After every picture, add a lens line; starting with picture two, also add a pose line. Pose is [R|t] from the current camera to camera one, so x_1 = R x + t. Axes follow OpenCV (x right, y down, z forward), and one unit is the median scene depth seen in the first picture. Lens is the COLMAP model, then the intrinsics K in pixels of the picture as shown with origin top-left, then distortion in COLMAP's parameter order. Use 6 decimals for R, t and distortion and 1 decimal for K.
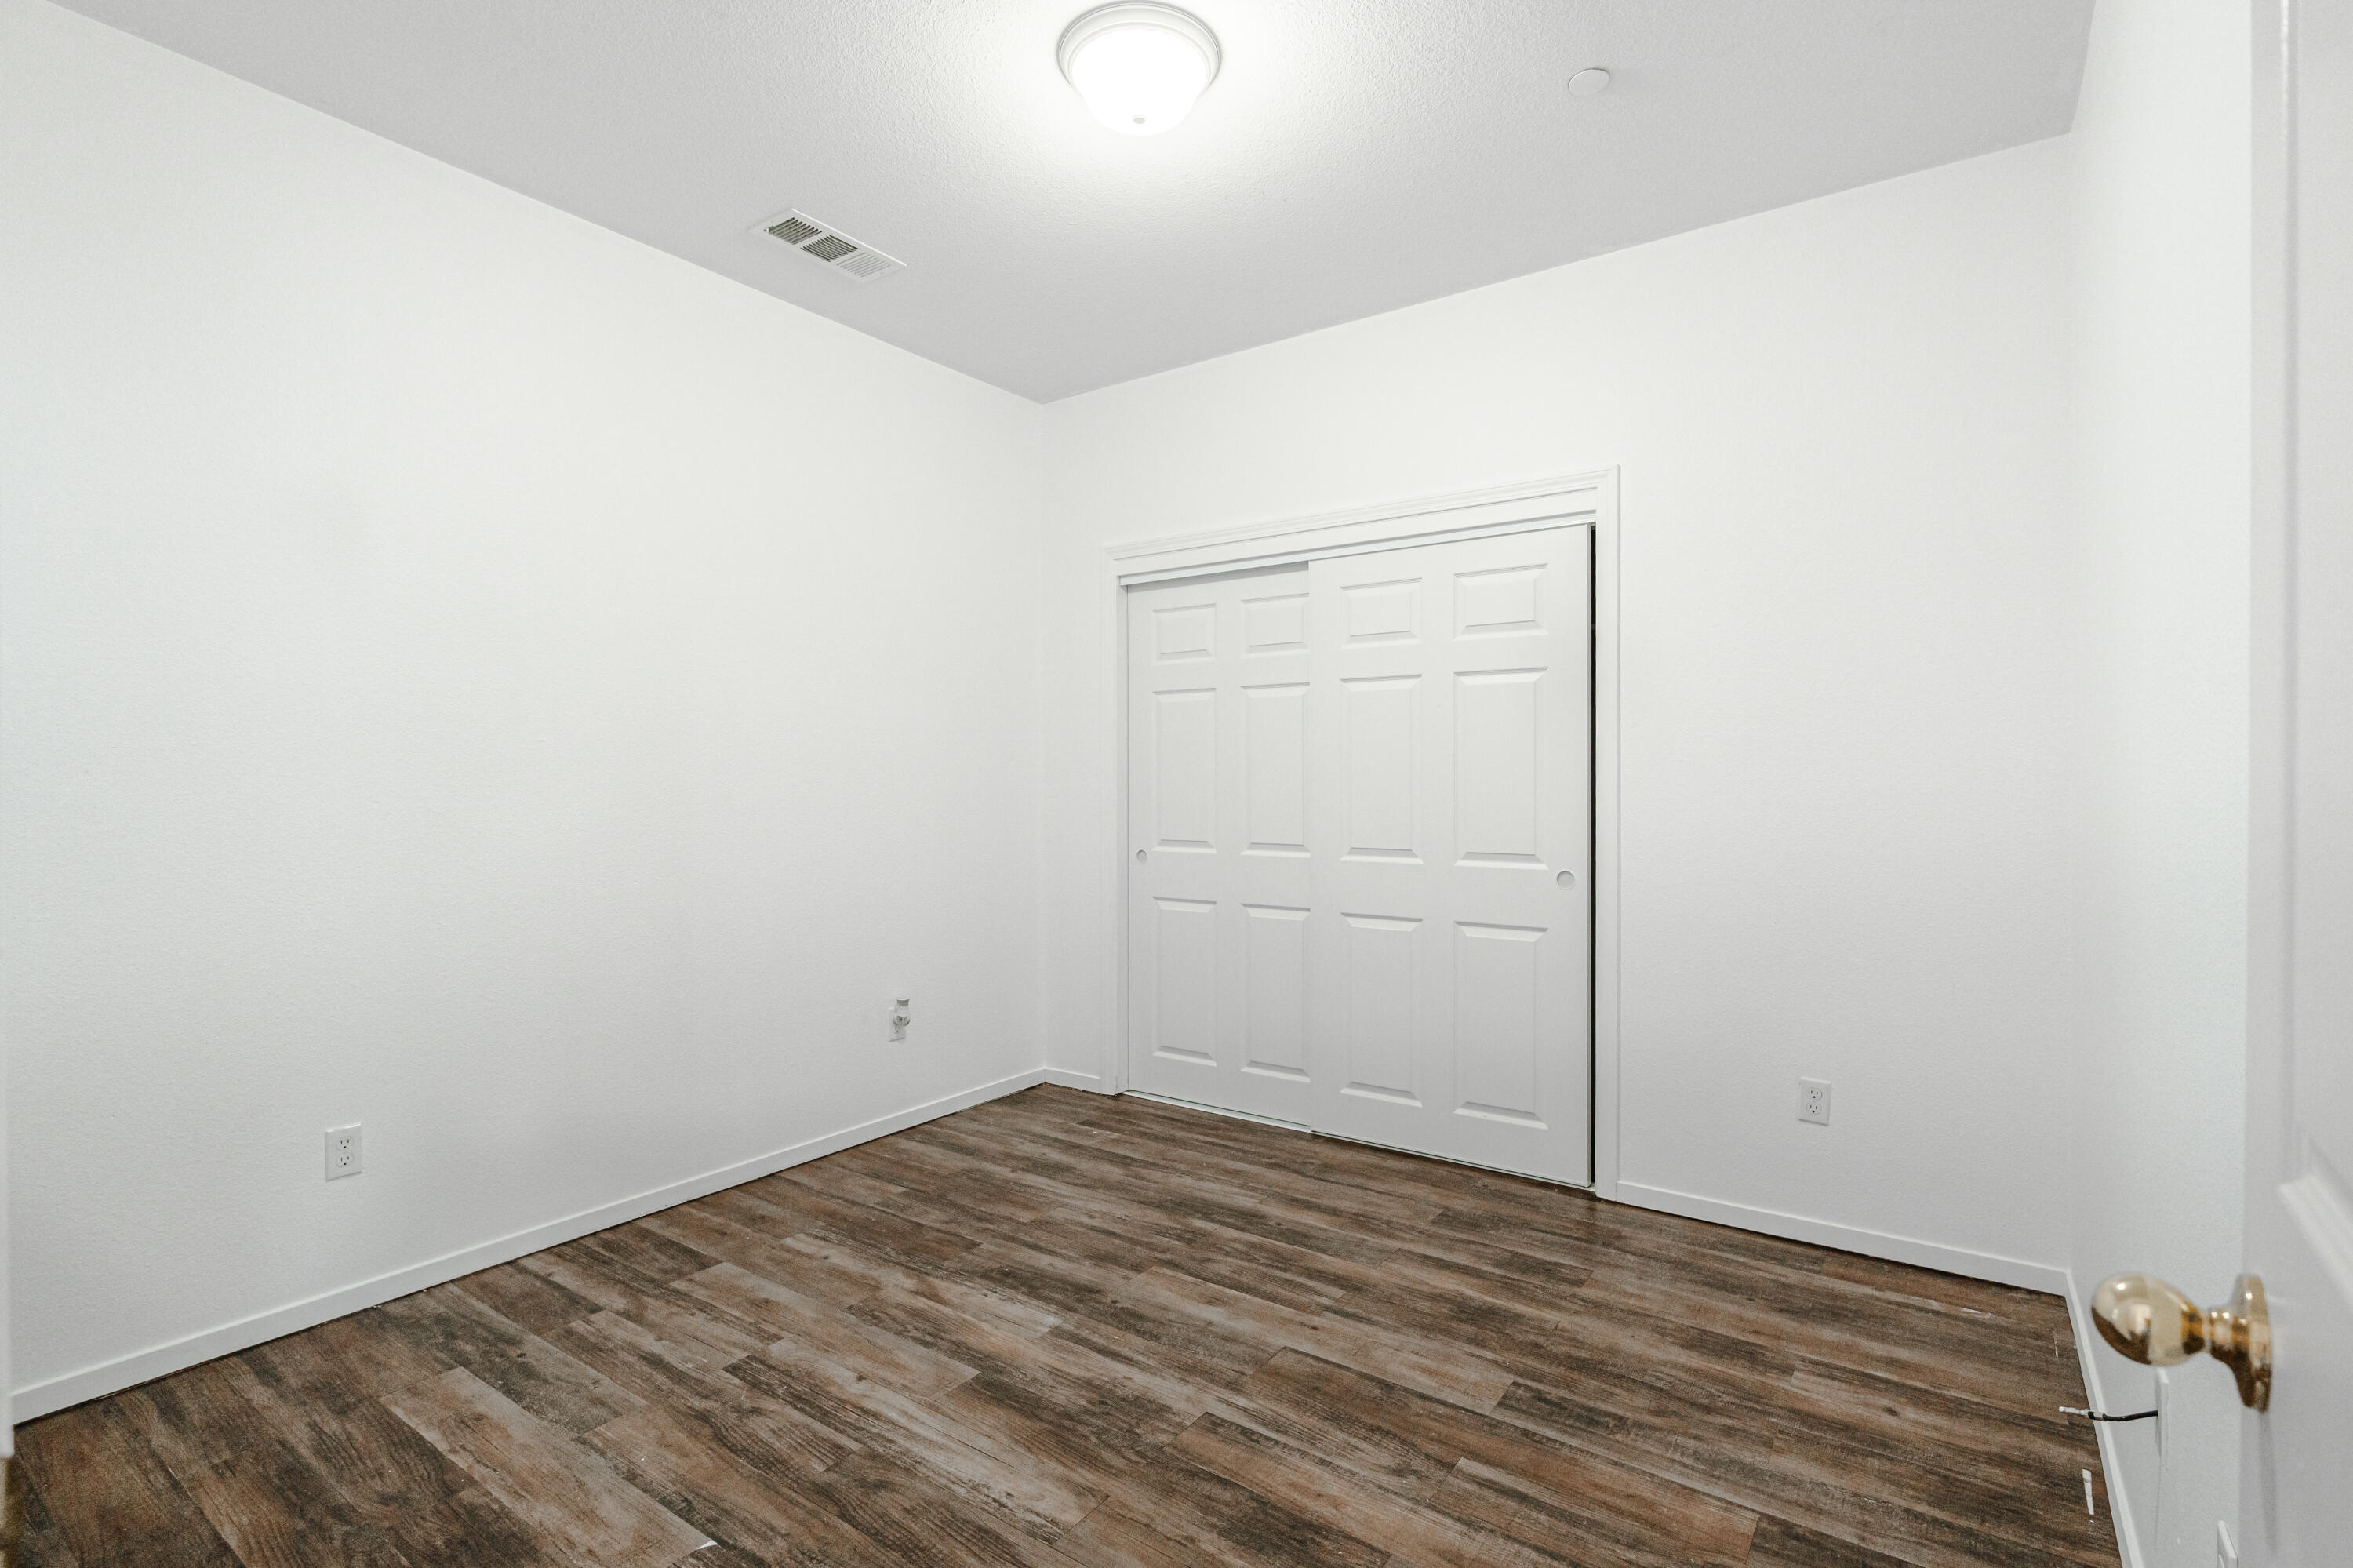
lens RADIAL K [[1099.5, 0, 1165.2], [0, 1099.5, 784.4], [0, 0, 1]] dist [-0.002164, -0.000672]
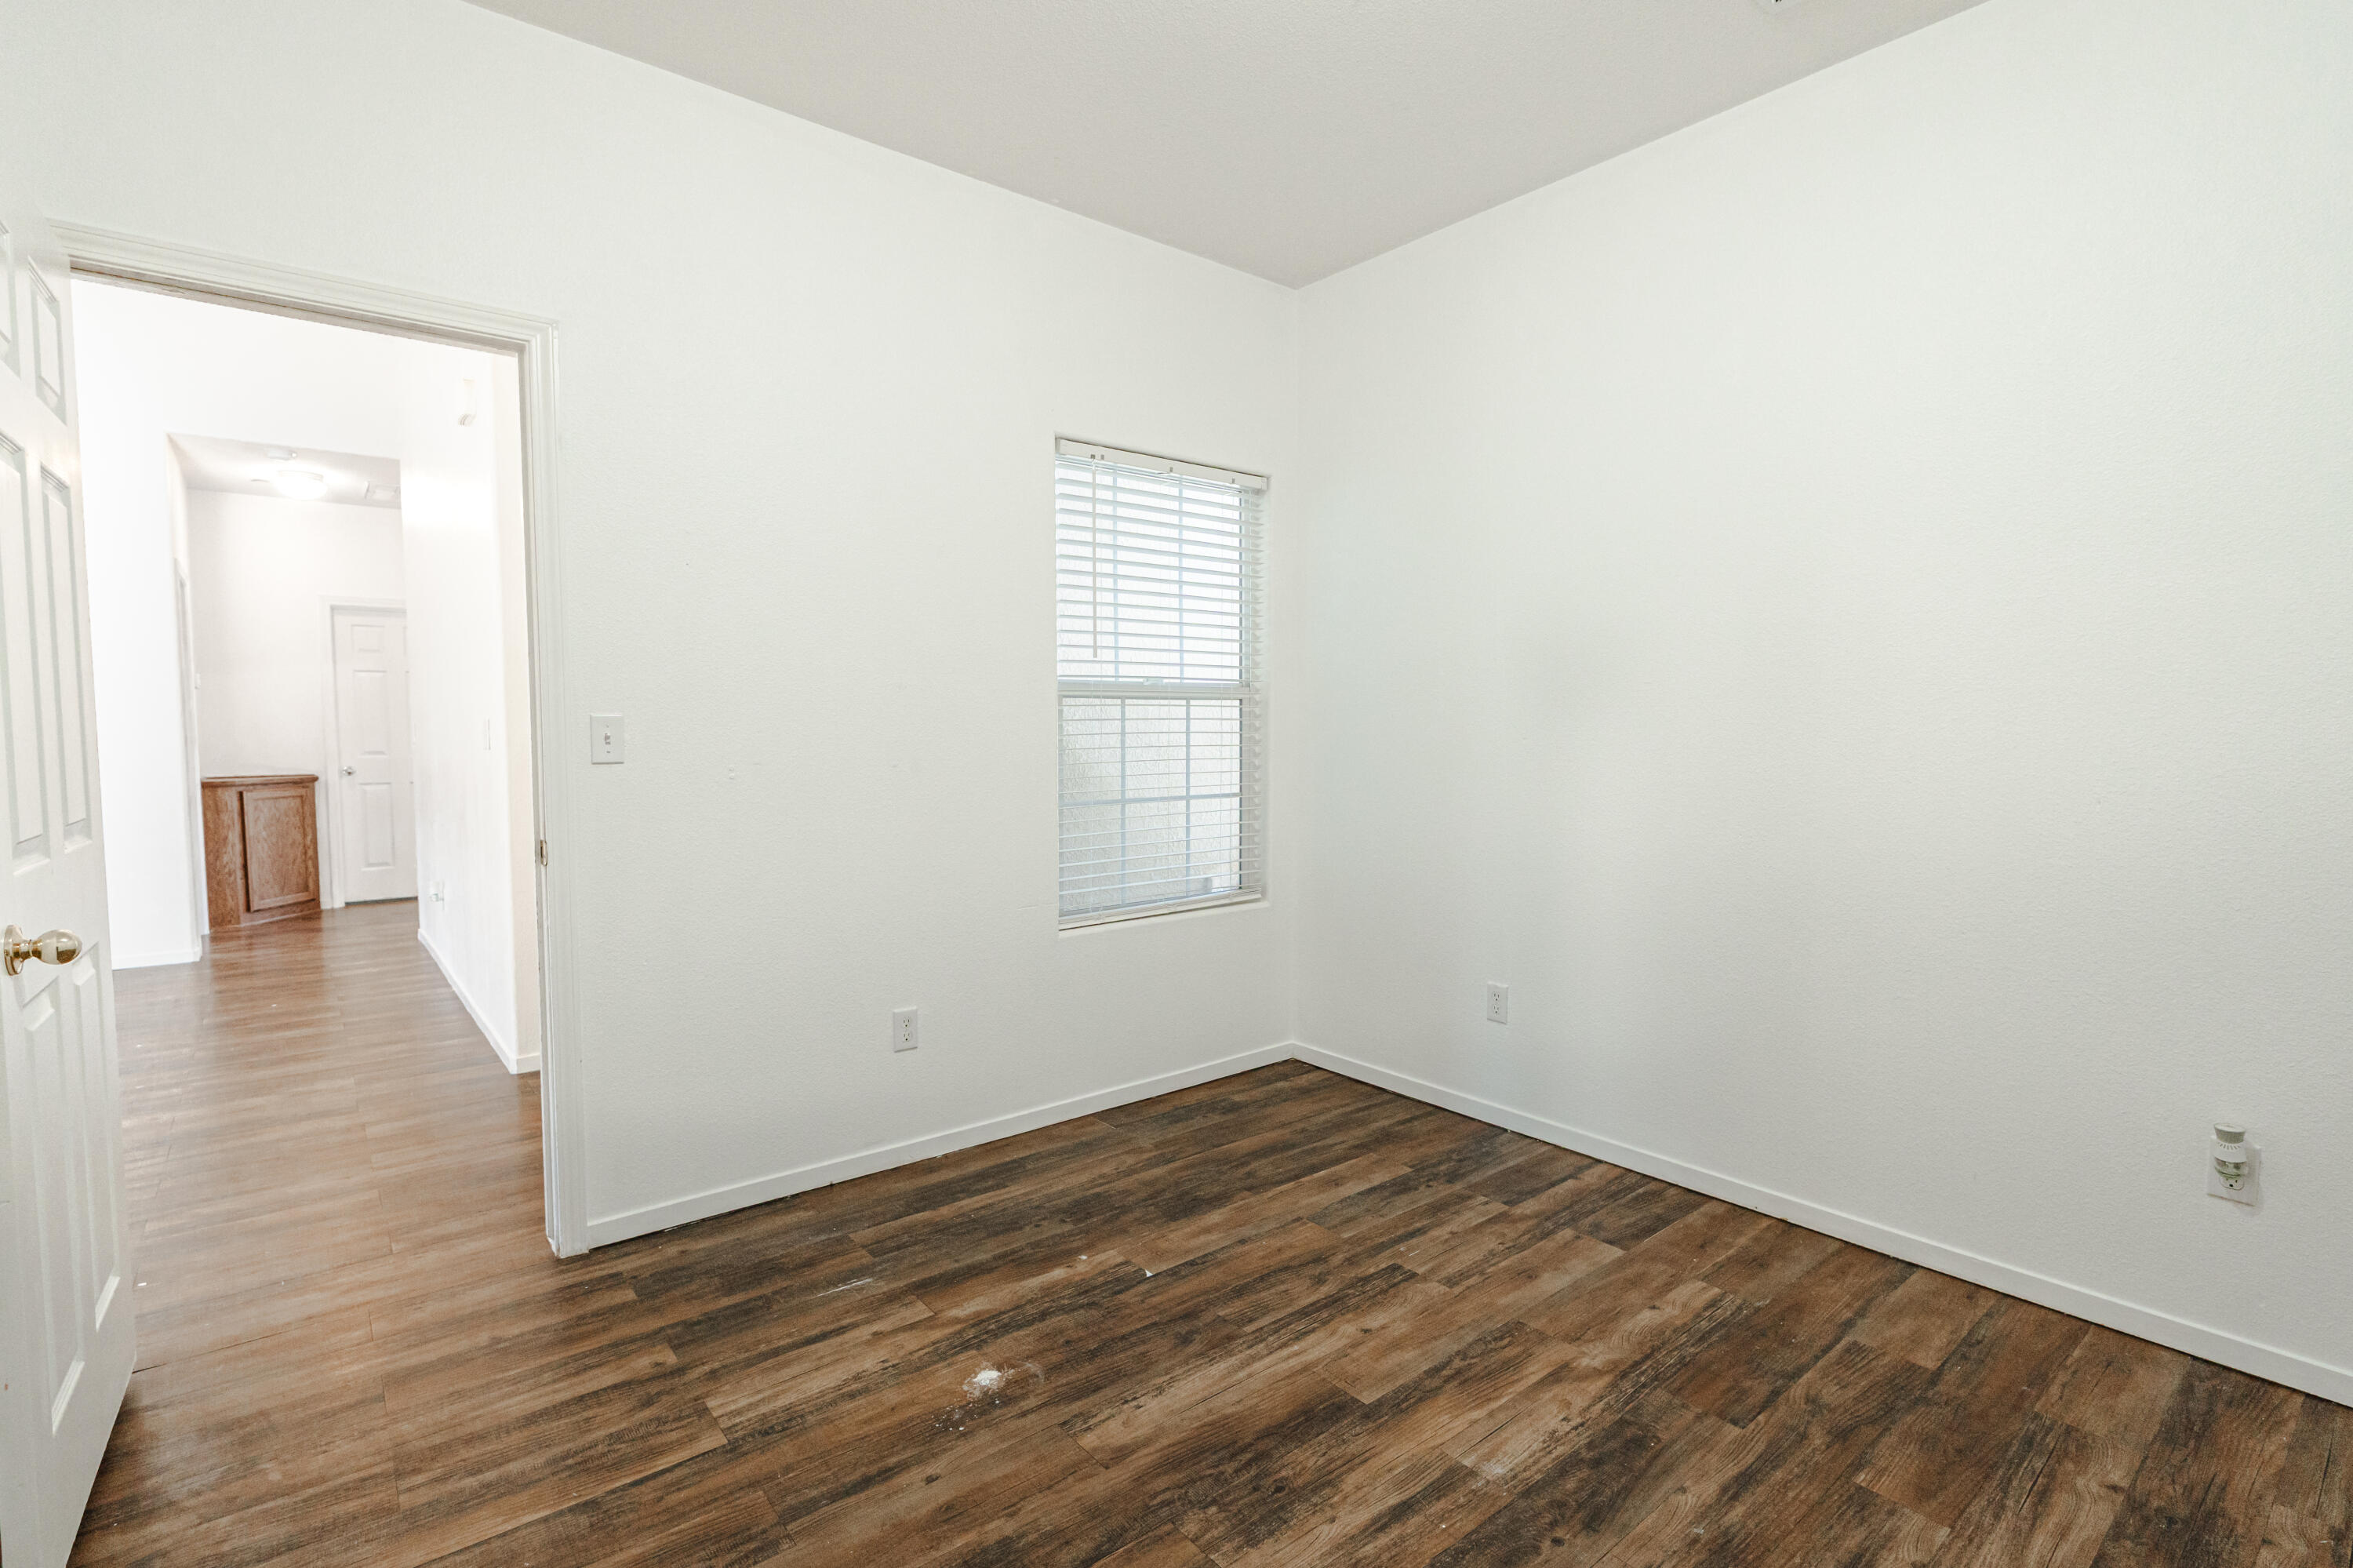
lens RADIAL K [[1099.5, 0, 1165.2], [0, 1099.5, 784.4], [0, 0, 1]] dist [-0.002164, -0.000672]
pose [[-0.265901, 0.056756, -0.962328, 0.689438], [-0.001483, 0.998240, 0.059284, -0.005694], [0.963999, 0.017191, -0.265349, 1.079064]]
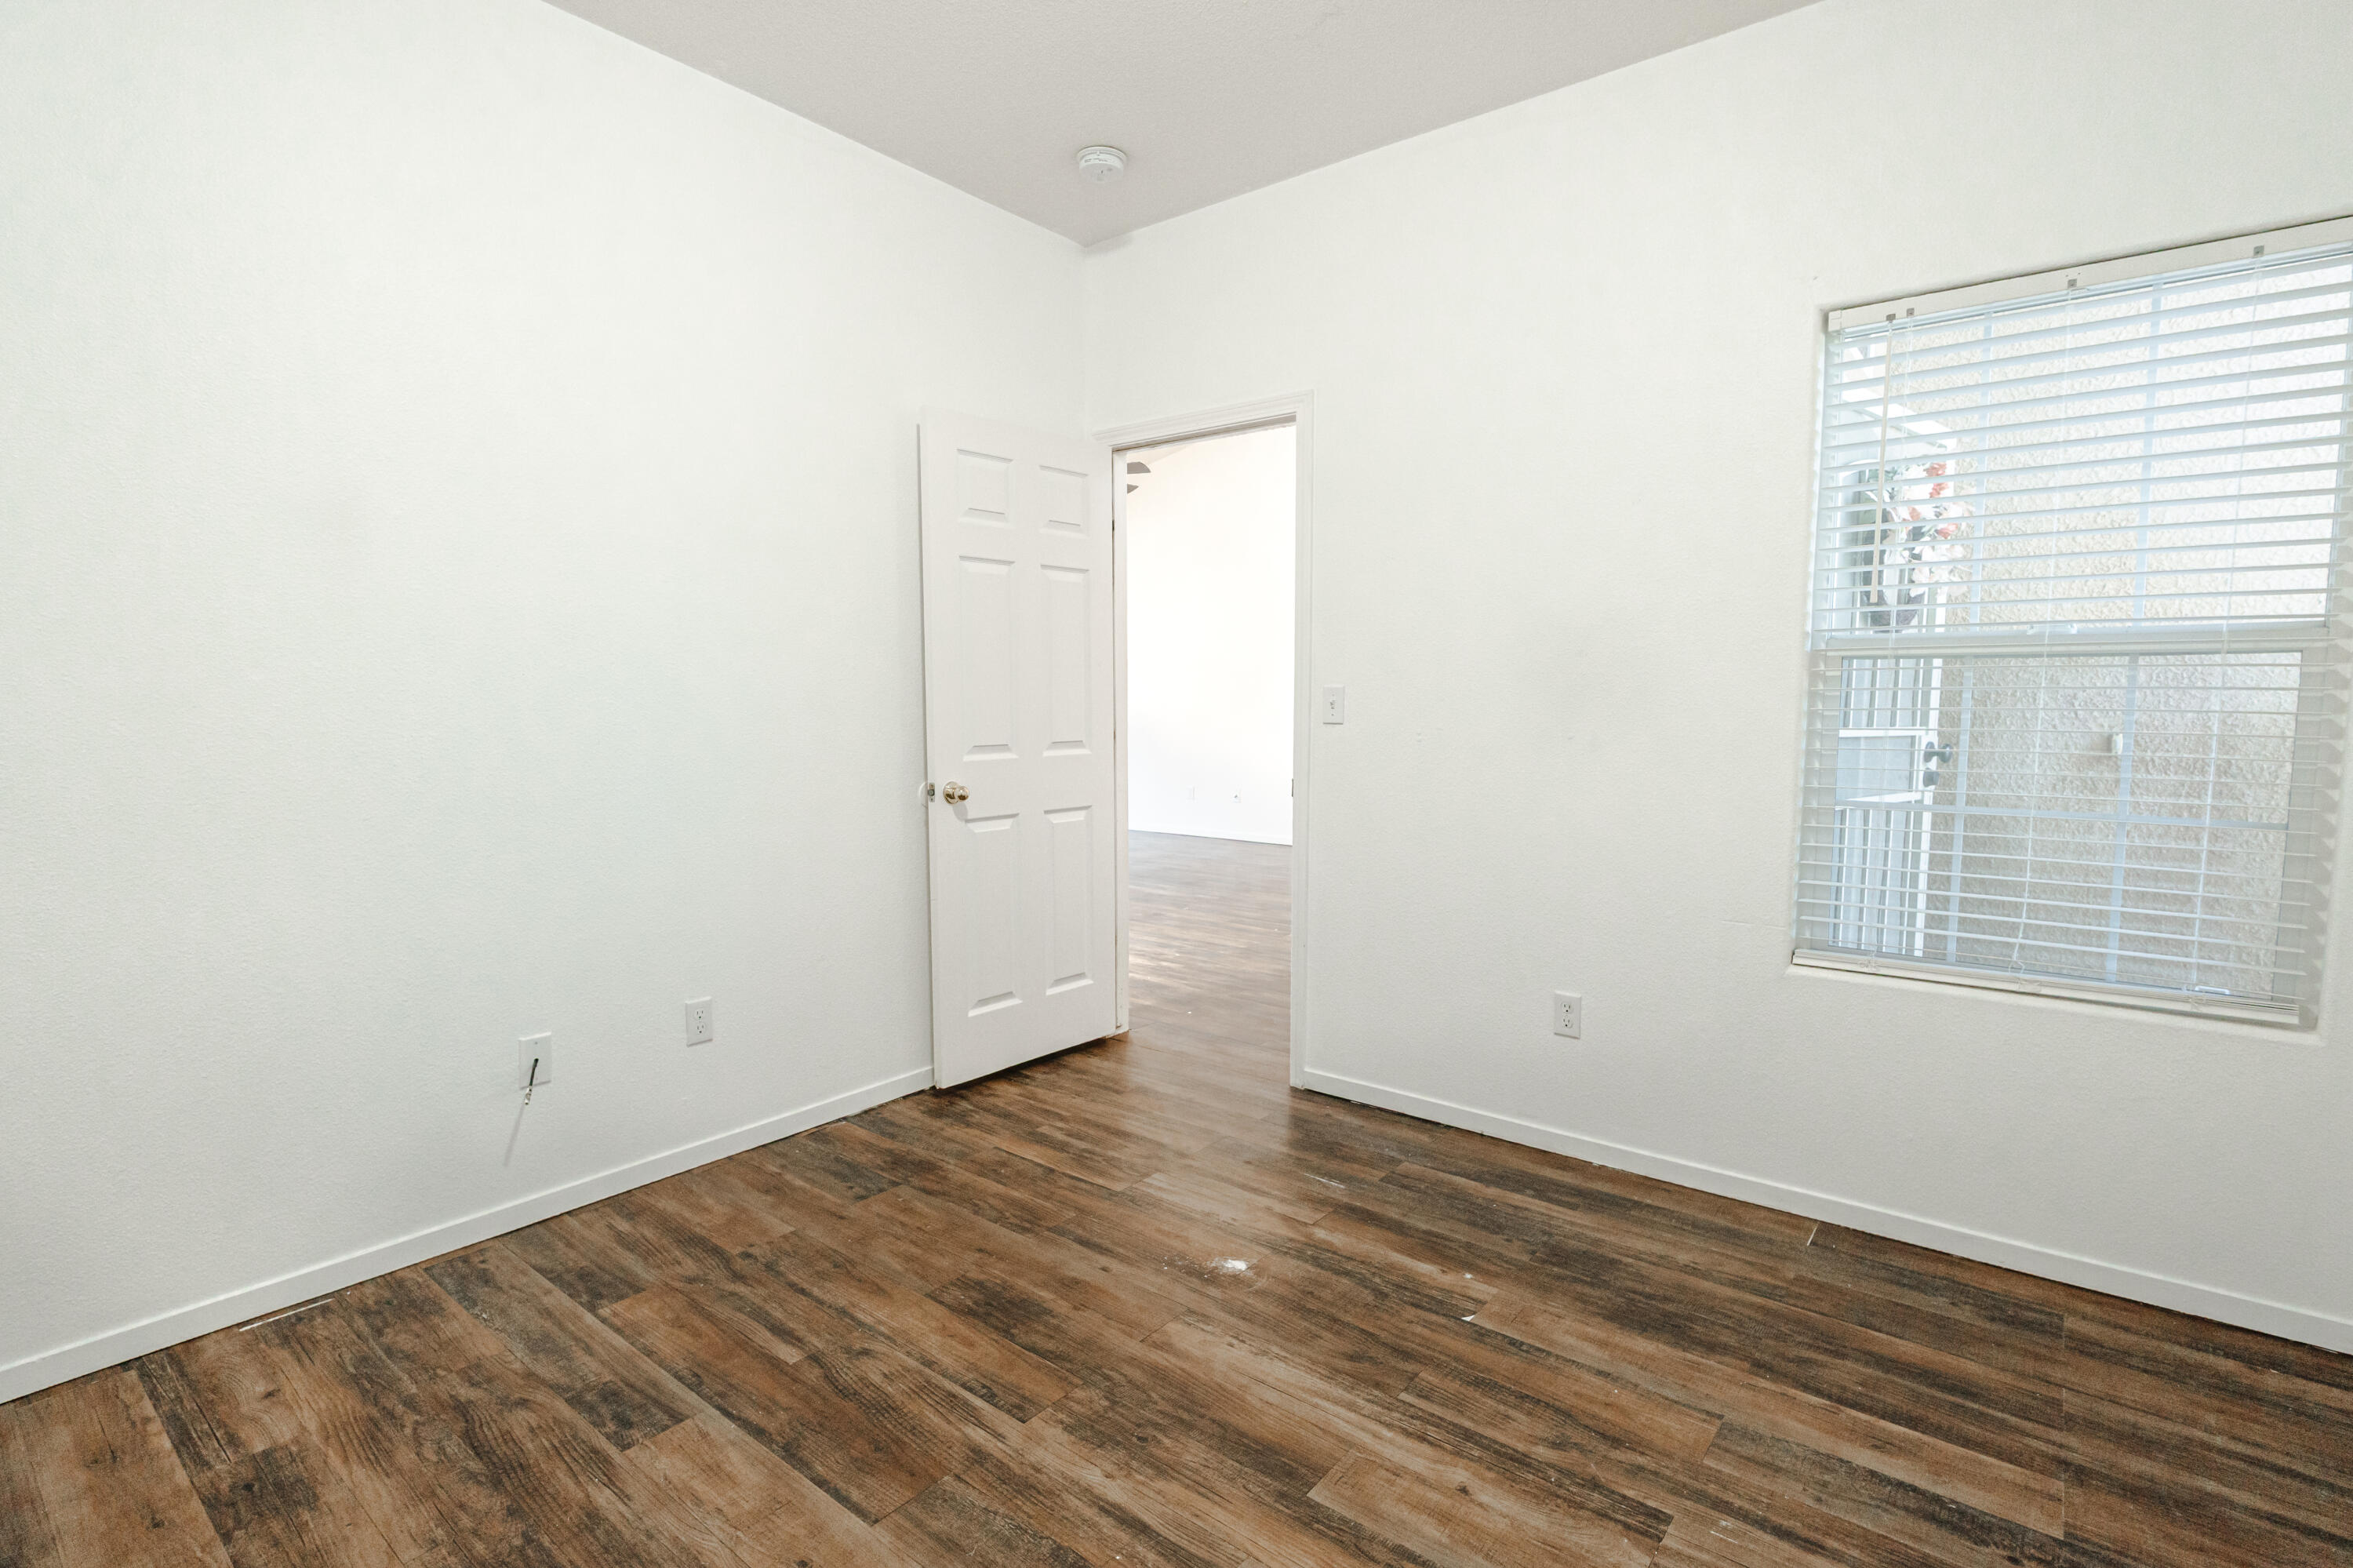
lens RADIAL K [[1129.3, 0, 1176.5], [0, 1129.3, 784.0], [0, 0, 1]] dist [-0.000300, 0.000298]
pose [[-0.998911, -0.003663, 0.046522, -0.115259], [0.000246, 0.996488, 0.083741, -0.005072], [-0.046665, 0.083661, -0.995401, 1.736978]]
